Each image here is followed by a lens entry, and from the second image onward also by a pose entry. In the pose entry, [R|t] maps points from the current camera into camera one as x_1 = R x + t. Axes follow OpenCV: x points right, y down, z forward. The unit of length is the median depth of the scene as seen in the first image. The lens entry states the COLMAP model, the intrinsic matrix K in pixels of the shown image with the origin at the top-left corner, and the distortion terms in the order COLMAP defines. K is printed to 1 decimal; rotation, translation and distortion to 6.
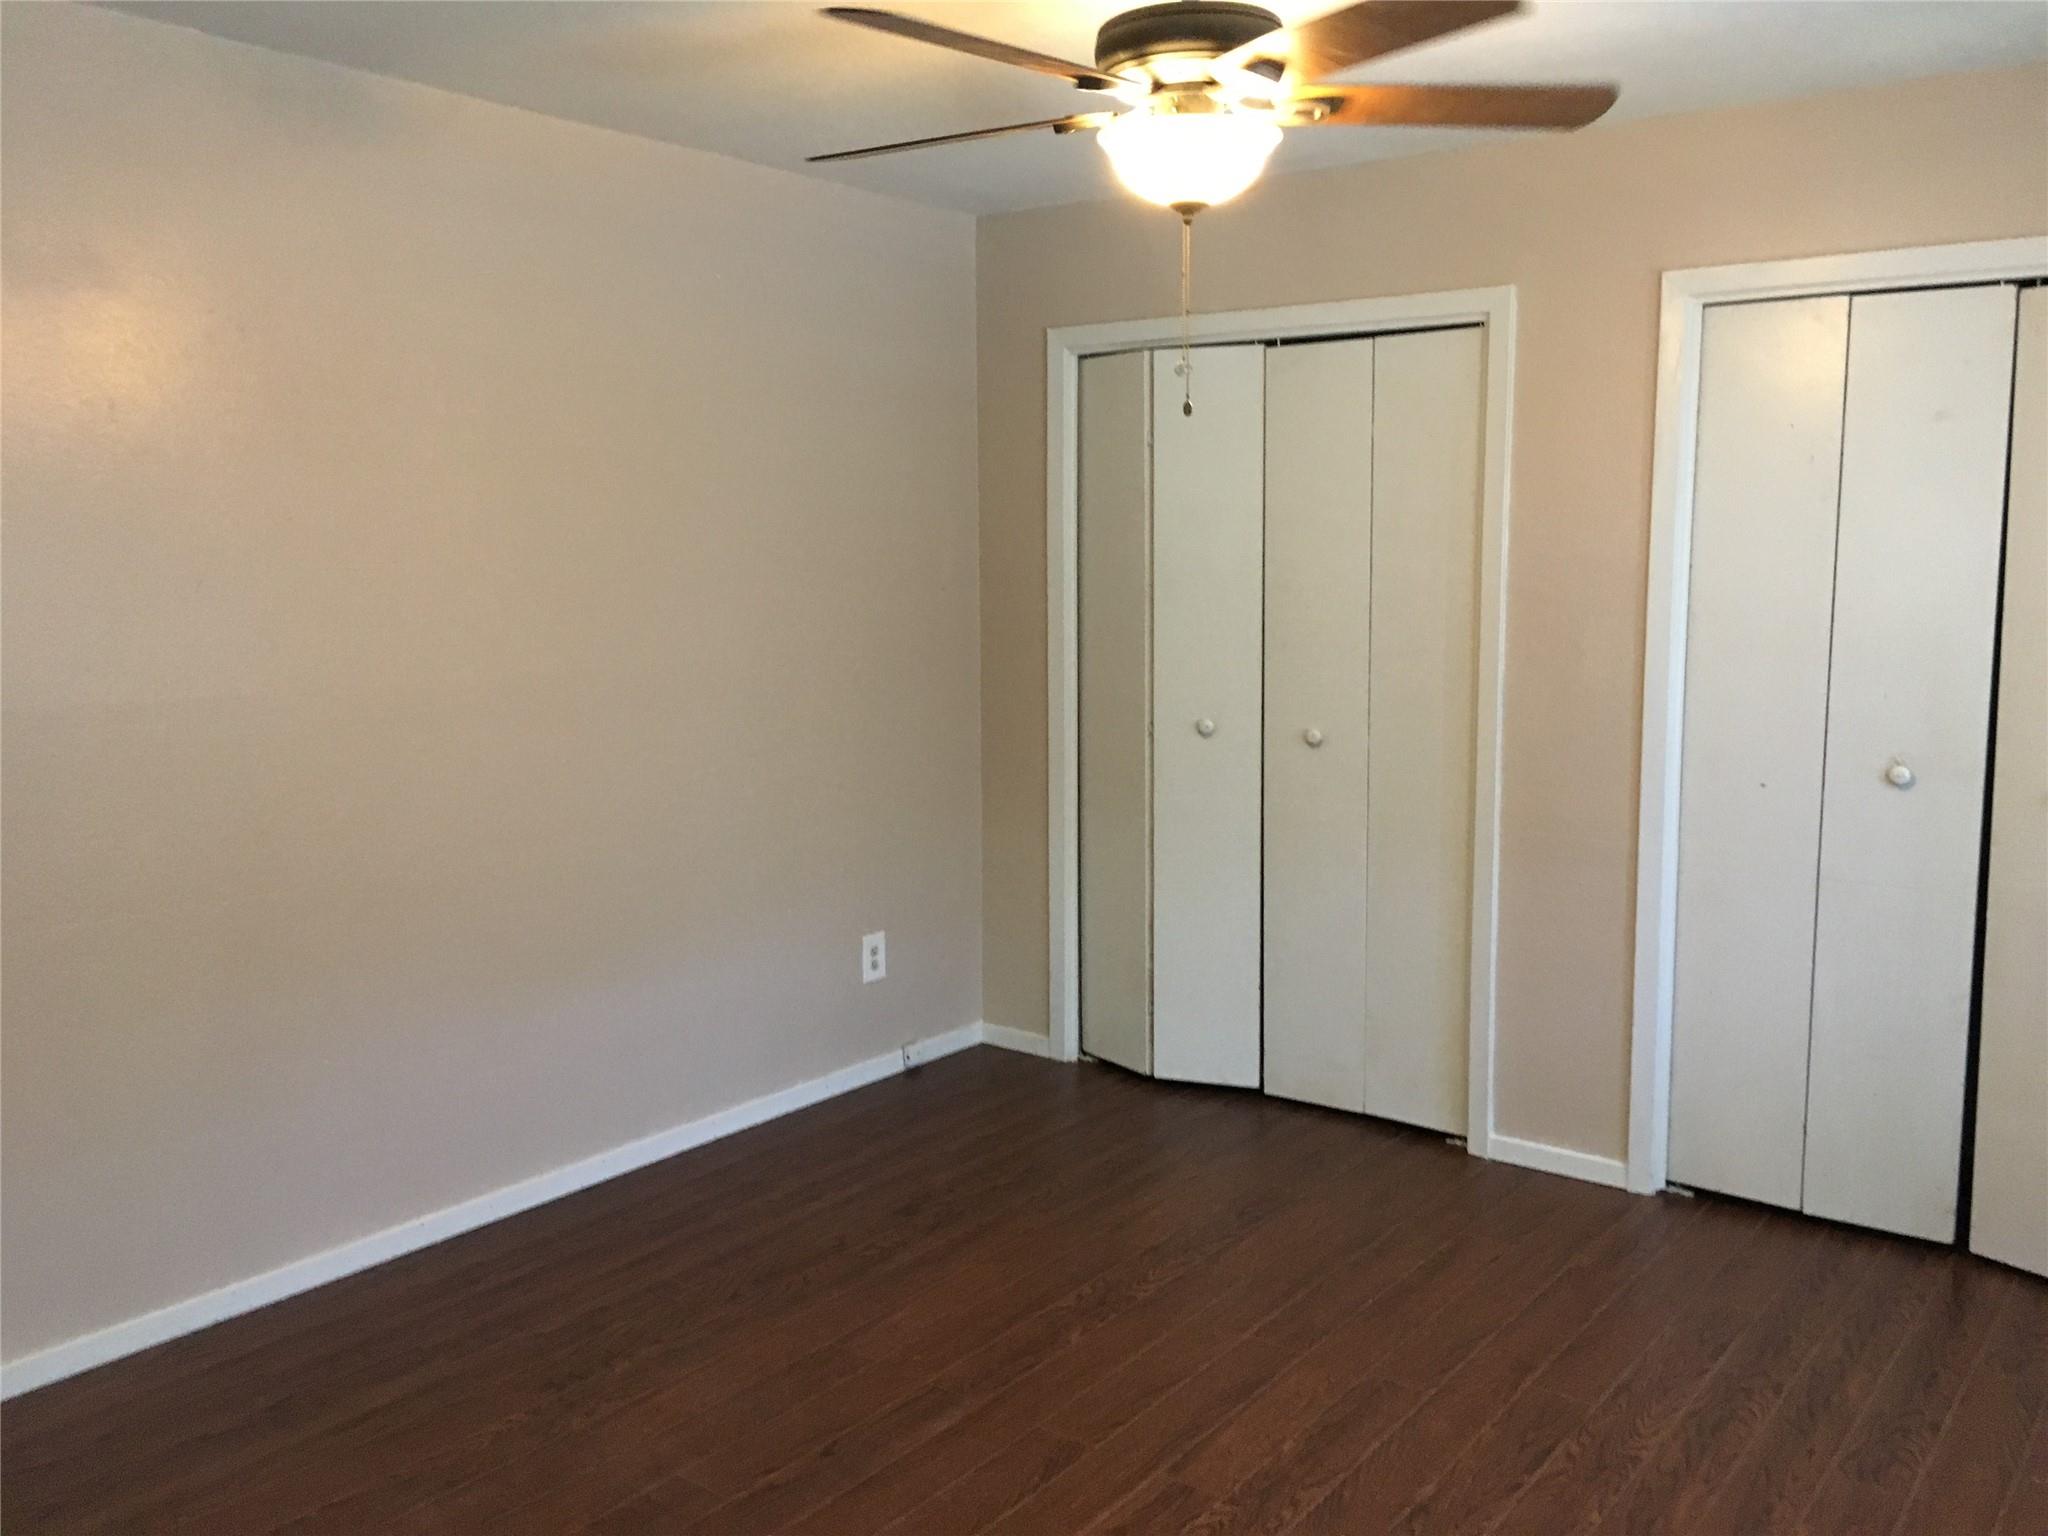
lens RADIAL K [[1739.6, 0, 1020.2], [0, 1739.6, 770.1], [0, 0, 1]] dist [0.117434, -0.048943]
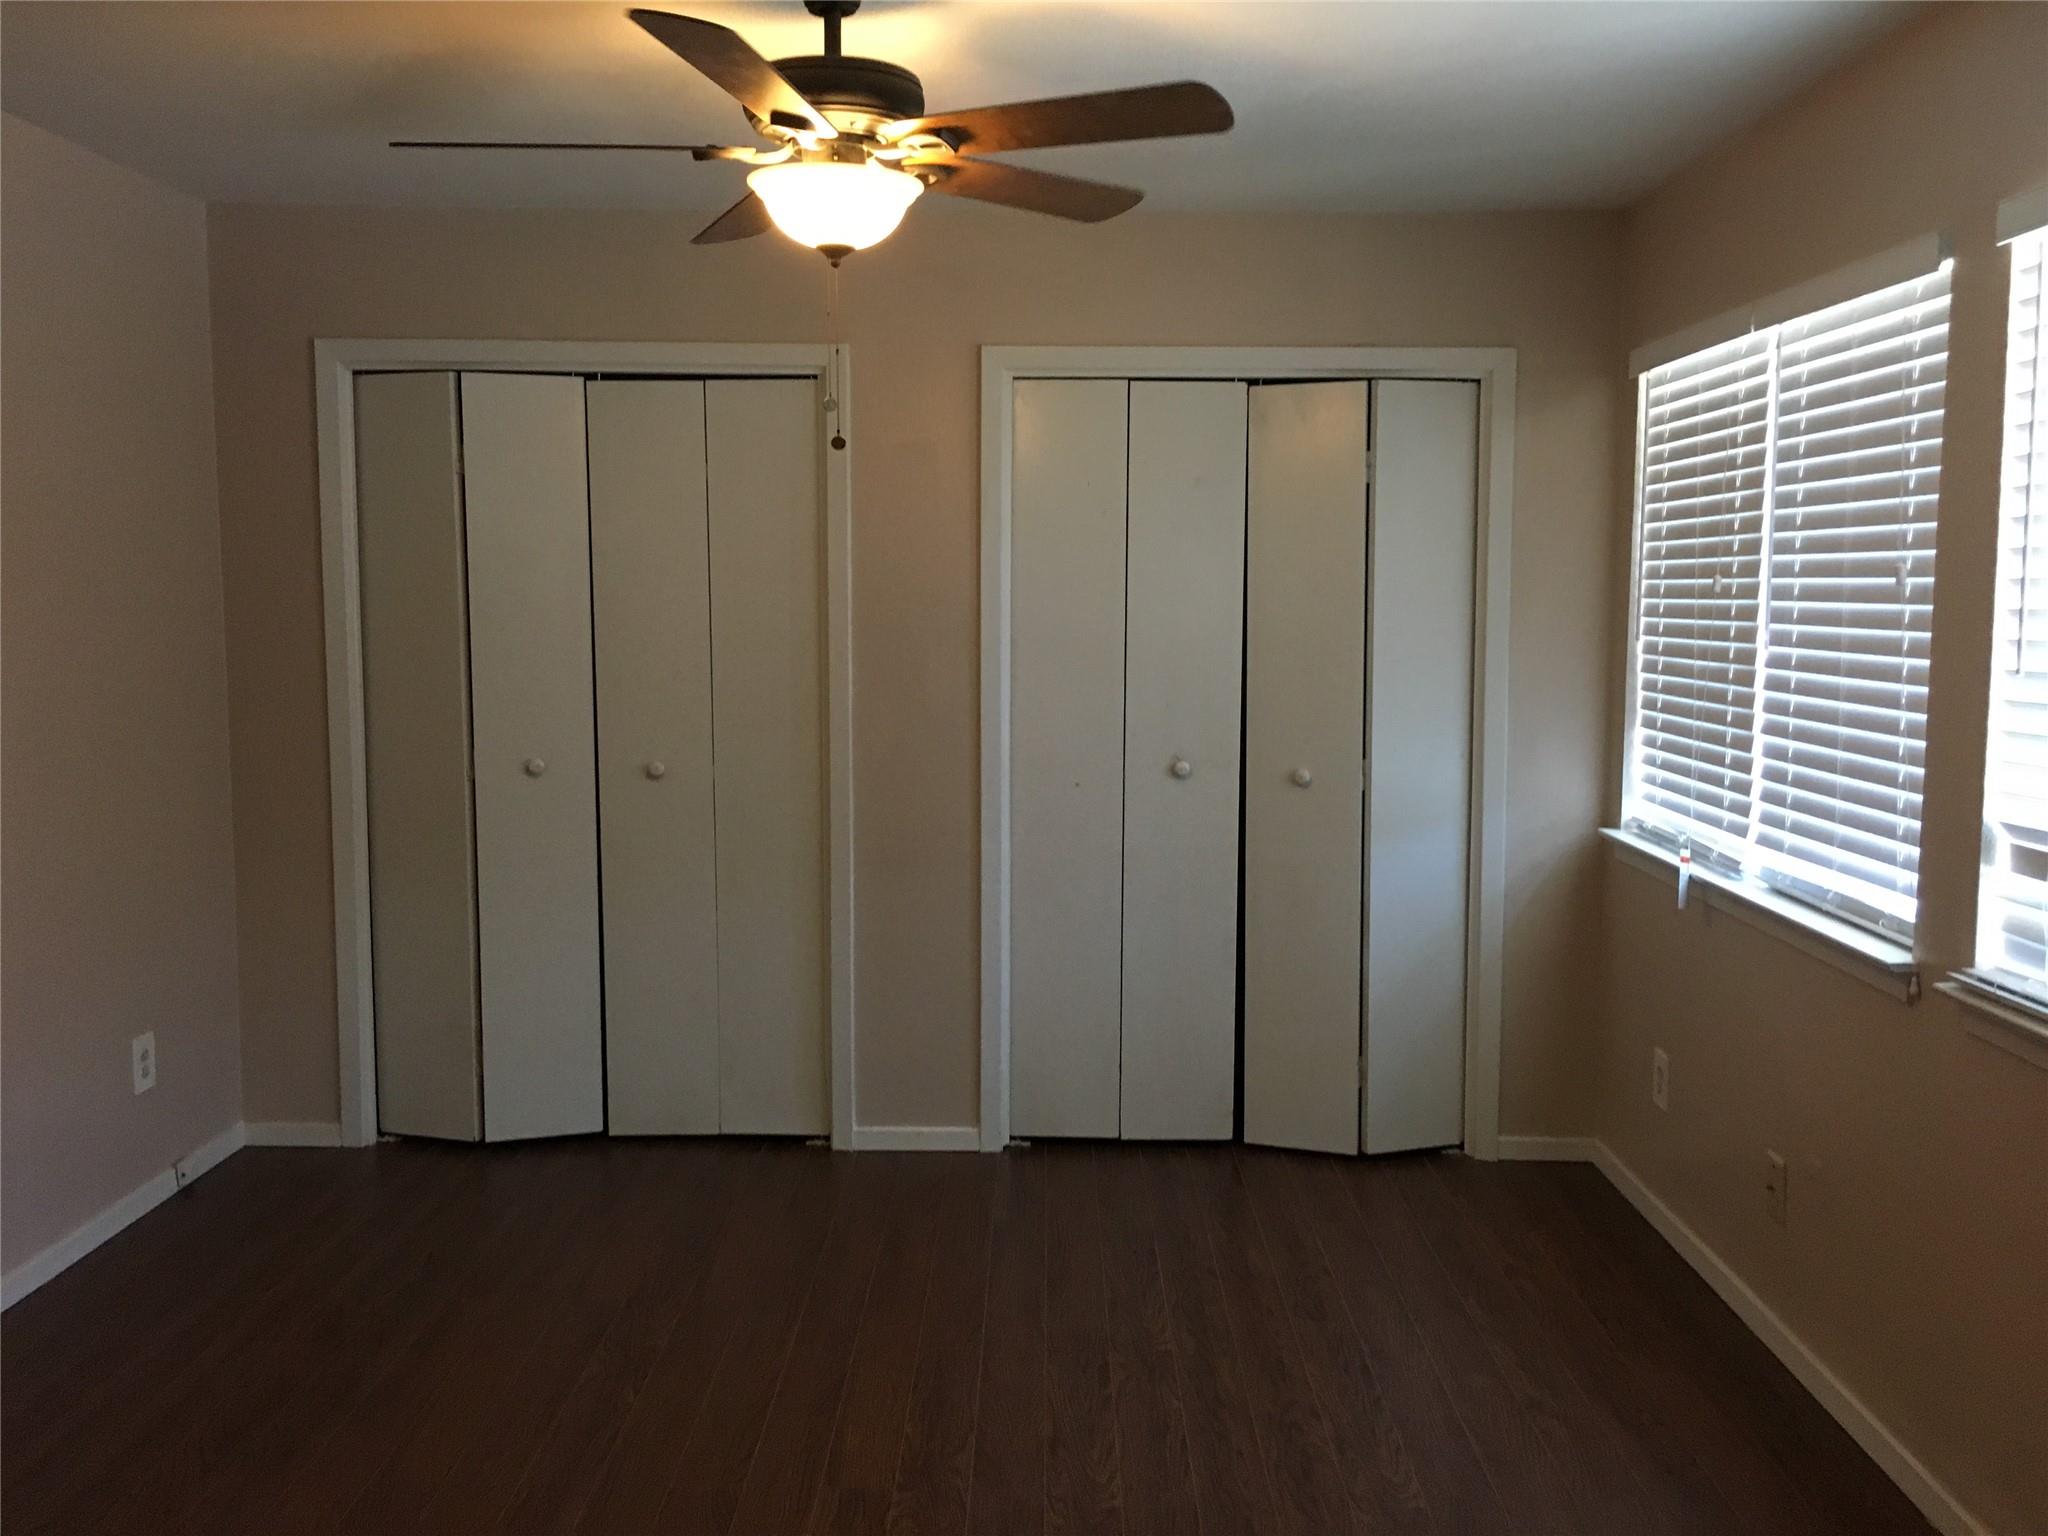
lens RADIAL K [[1739.6, 0, 1018.8], [0, 1739.6, 772.0], [0, 0, 1]] dist [0.117434, -0.048943]
pose [[0.827088, -0.059110, 0.558955, -0.233606], [0.072075, 0.997398, -0.001175, -0.001309], [-0.557432, 0.041259, 0.829197, 0.049206]]
